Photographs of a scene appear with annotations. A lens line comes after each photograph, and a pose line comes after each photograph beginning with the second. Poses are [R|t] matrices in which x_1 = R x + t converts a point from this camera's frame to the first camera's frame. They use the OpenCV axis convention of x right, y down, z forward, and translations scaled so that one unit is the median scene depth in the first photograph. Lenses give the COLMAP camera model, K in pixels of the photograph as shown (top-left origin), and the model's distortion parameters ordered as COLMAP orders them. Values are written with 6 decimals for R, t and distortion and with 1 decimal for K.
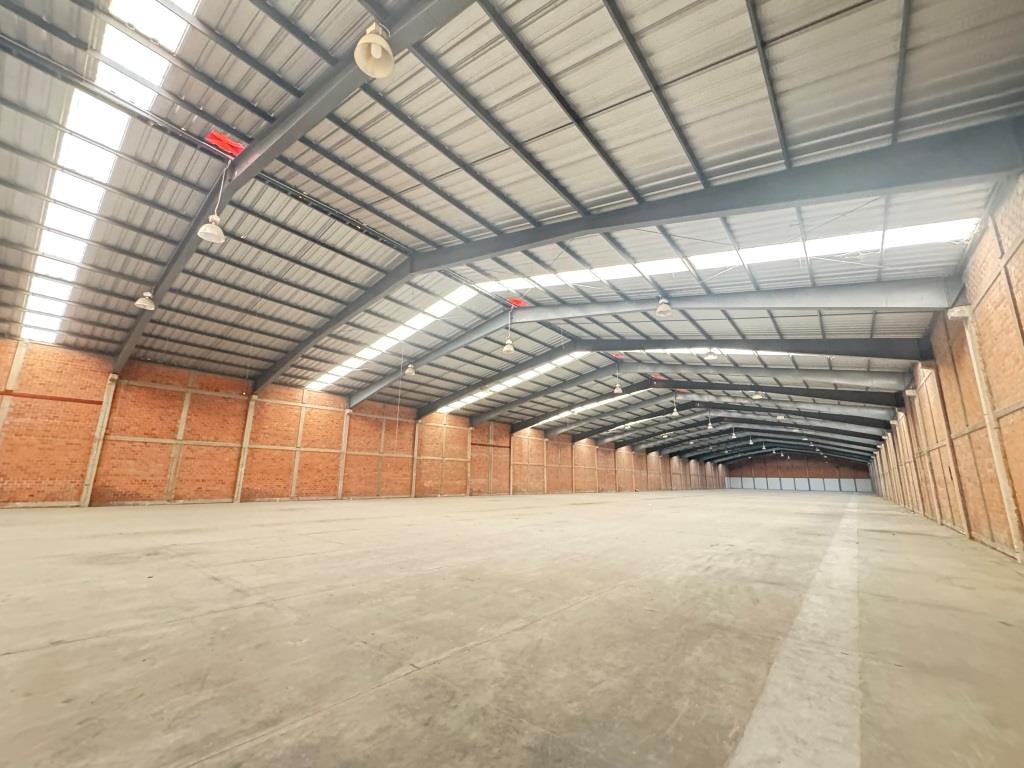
lens RADIAL K [[411.2, 0, 511.6], [0, 411.2, 382.2], [0, 0, 1]] dist [-0.003434, 0.000697]
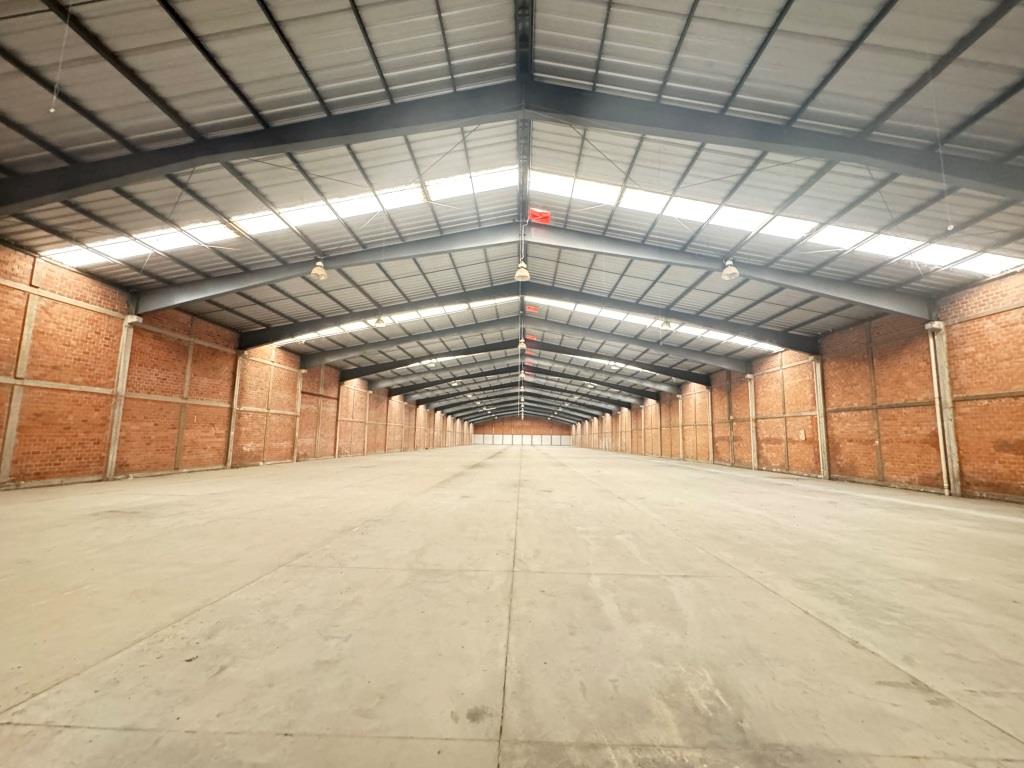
lens RADIAL K [[411.2, 0, 512.0], [0, 411.2, 384.3], [0, 0, 1]] dist [-0.003434, 0.000697]
pose [[0.788062, 0.072756, 0.611282, -0.622380], [-0.138177, 0.988559, 0.060476, 0.101971], [-0.599889, -0.132124, 0.789099, 0.503450]]
